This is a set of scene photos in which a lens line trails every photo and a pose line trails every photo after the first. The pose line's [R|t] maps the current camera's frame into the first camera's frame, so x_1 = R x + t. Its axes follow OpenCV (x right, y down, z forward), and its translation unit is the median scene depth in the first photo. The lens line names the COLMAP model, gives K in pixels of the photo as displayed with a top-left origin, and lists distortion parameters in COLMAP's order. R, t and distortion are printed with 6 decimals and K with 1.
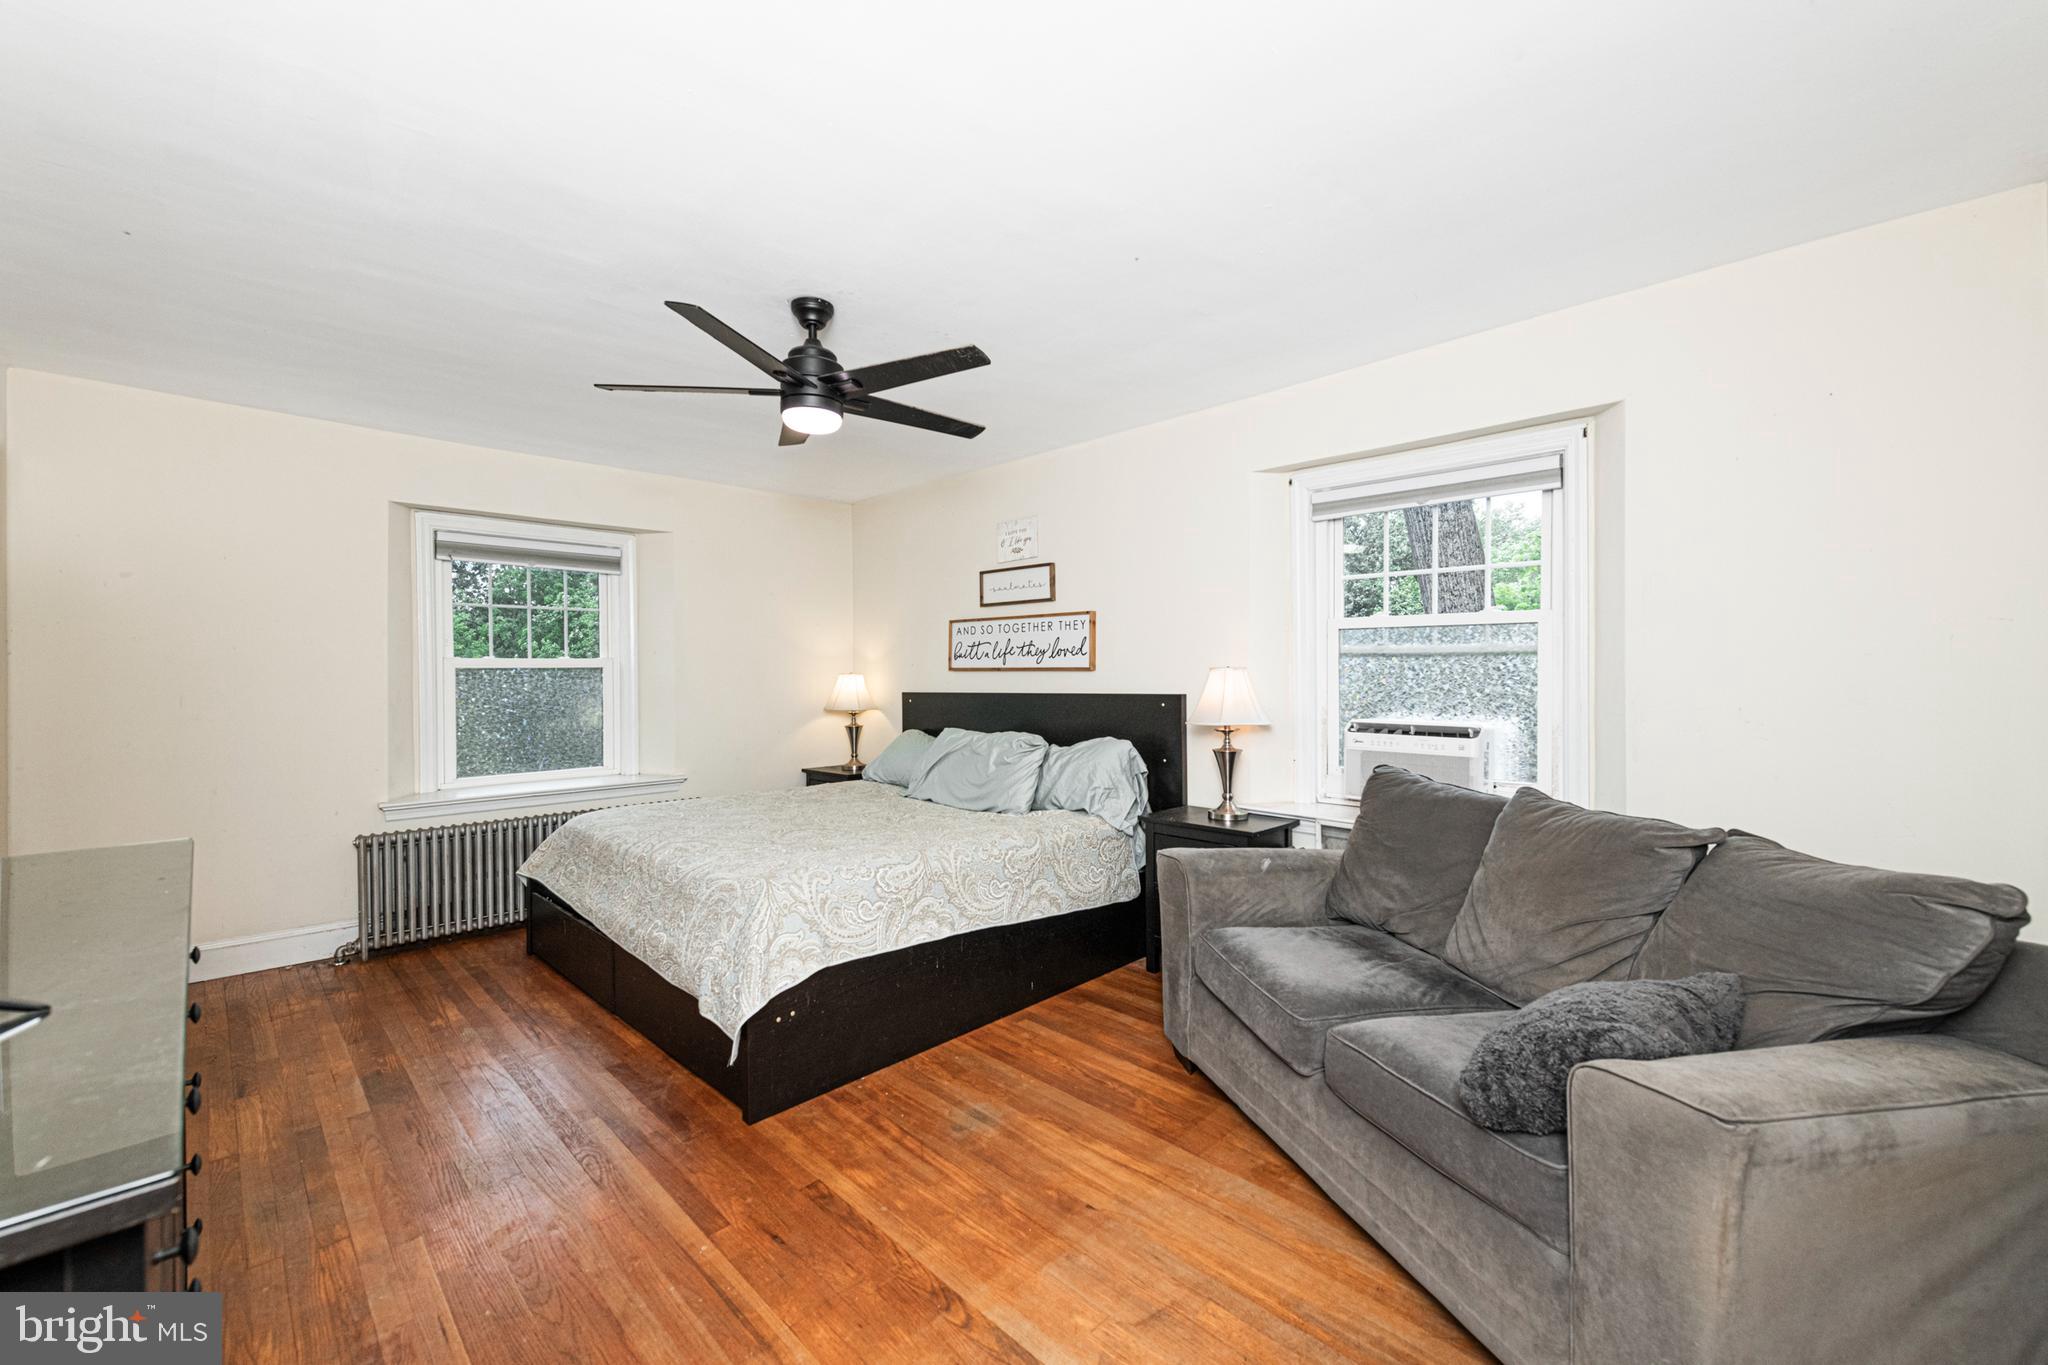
lens RADIAL K [[815.6, 0, 1013.2], [0, 815.6, 662.0], [0, 0, 1]] dist [0.017345, -0.007343]
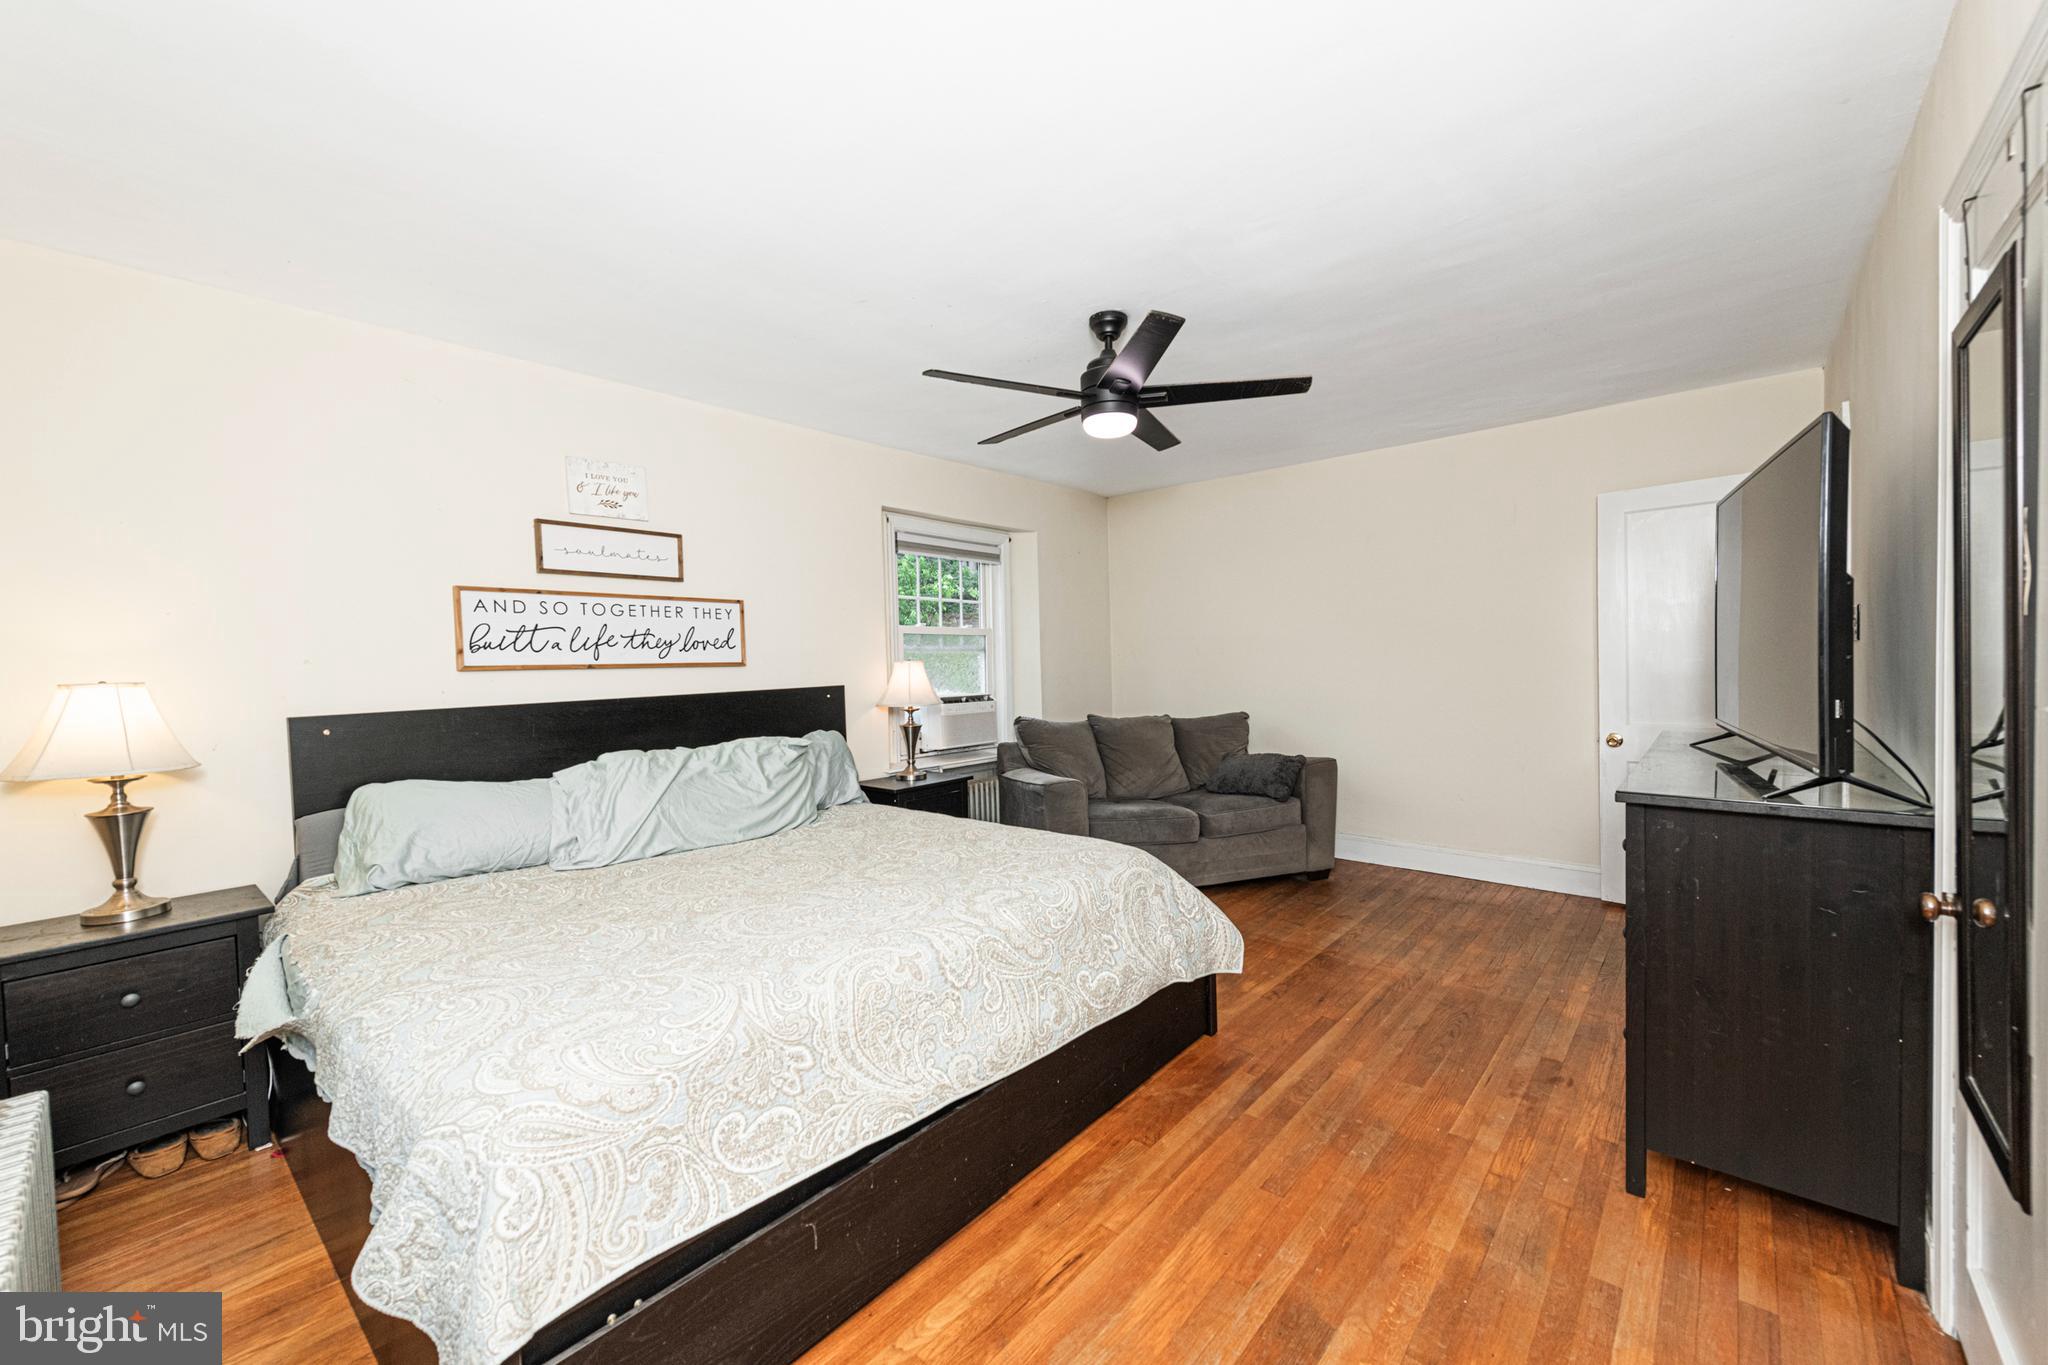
lens RADIAL K [[815.6, 0, 1013.2], [0, 815.6, 662.0], [0, 0, 1]] dist [0.017345, -0.007343]
pose [[-0.070468, 0.006083, 0.997495, -0.800780], [0.013280, 0.999898, -0.005159, 0.014428], [-0.997426, 0.012884, -0.070542, 0.735711]]
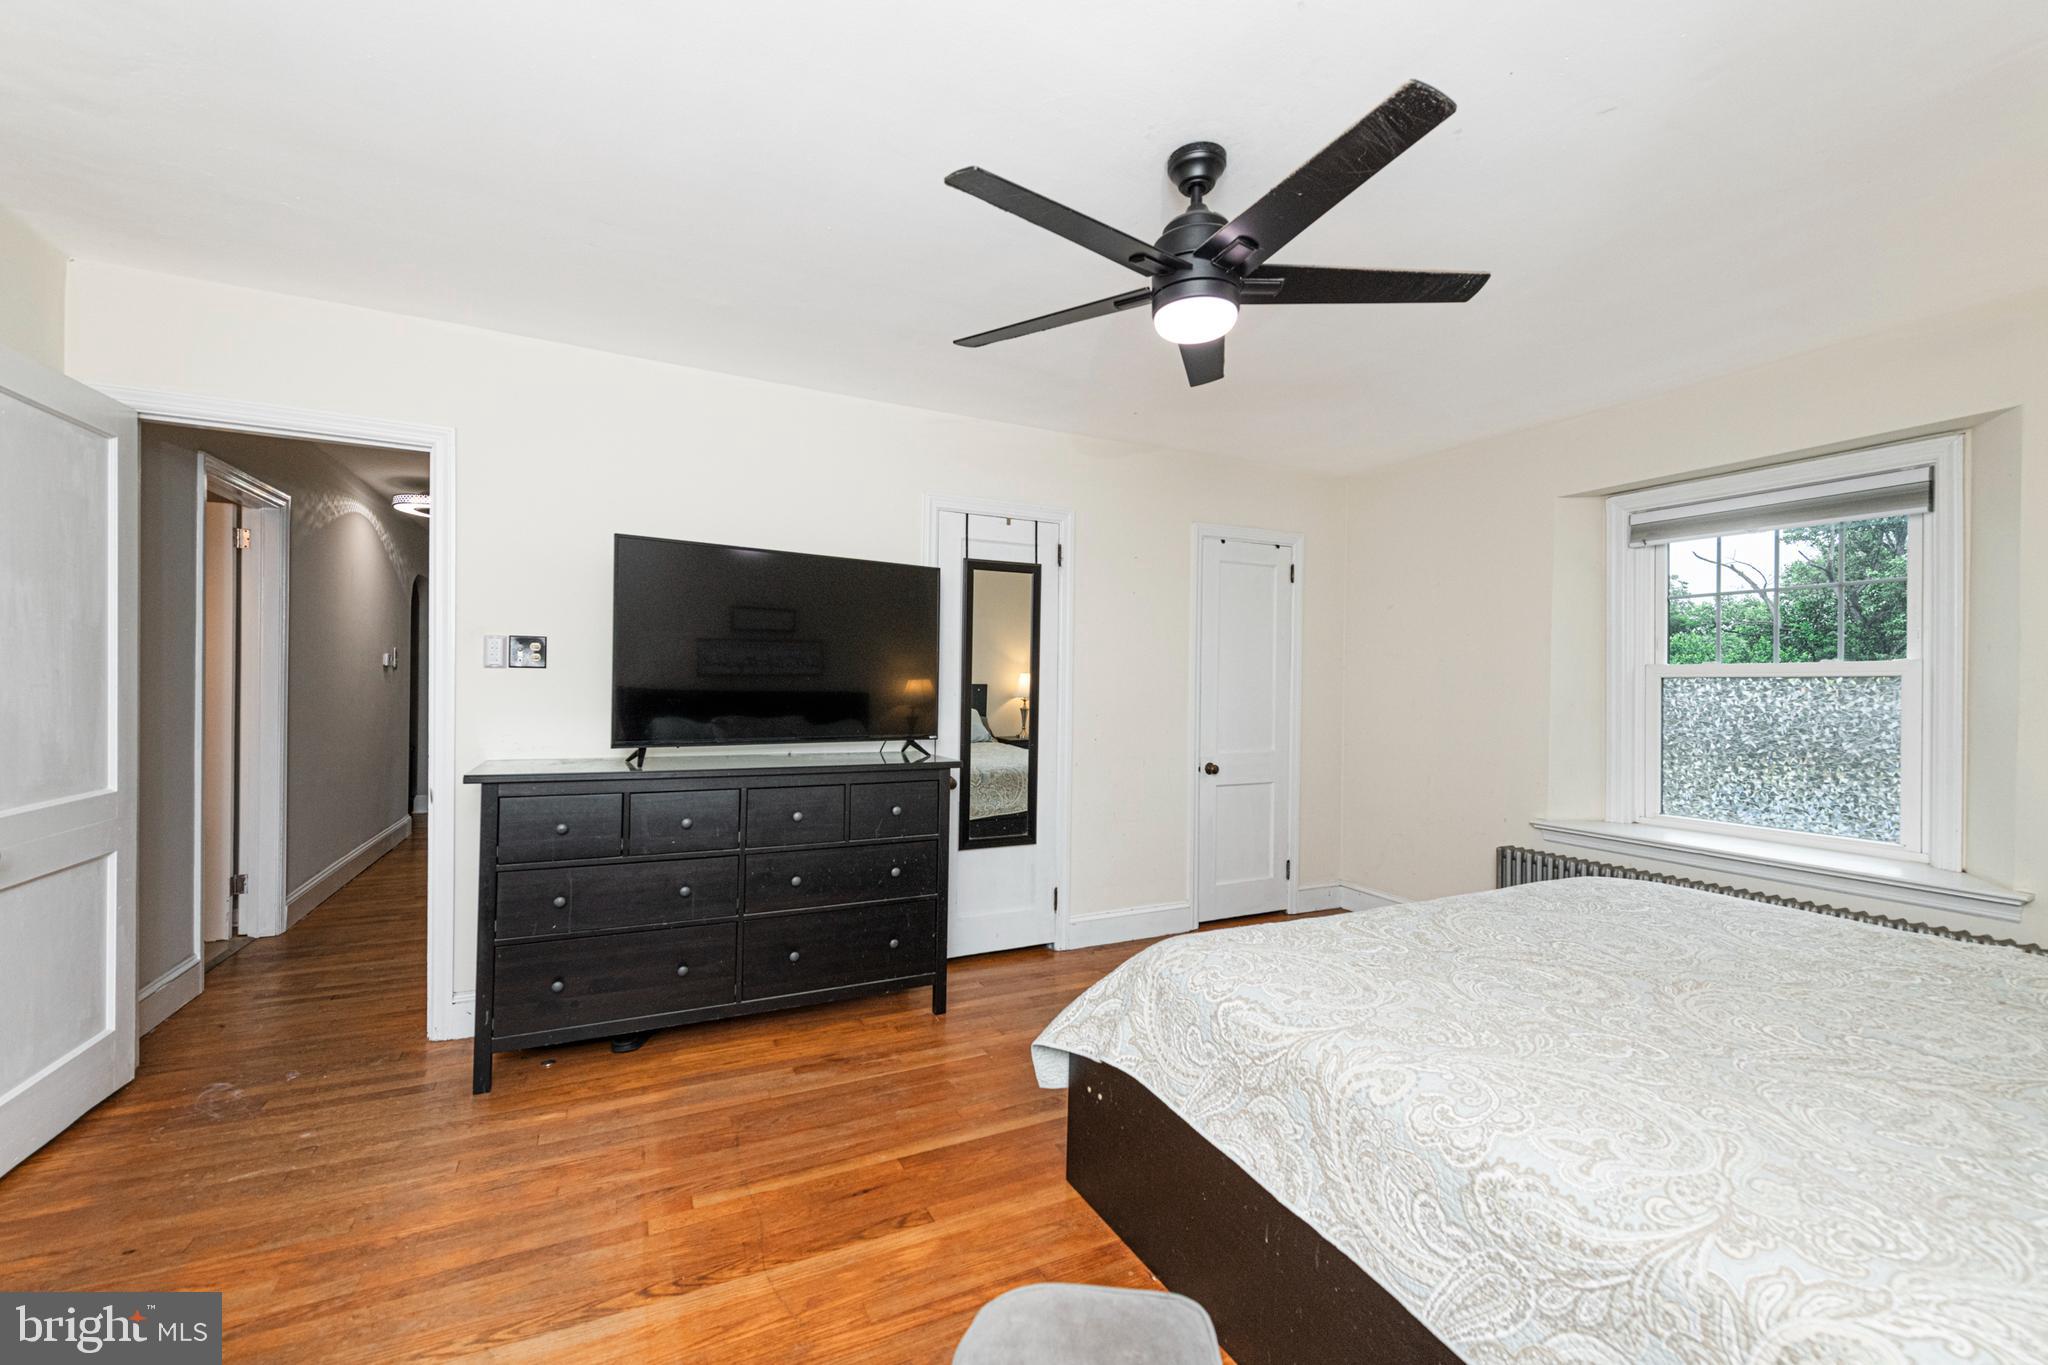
lens RADIAL K [[818.6, 0, 1010.4], [0, 818.6, 676.2], [0, 0, 1]] dist [0.000552, 0.000355]
pose [[-0.305011, -0.004386, -0.952339, 0.293561], [0.000896, 0.999988, -0.004892, 0.011588], [0.952348, -0.002345, -0.305004, 0.651657]]
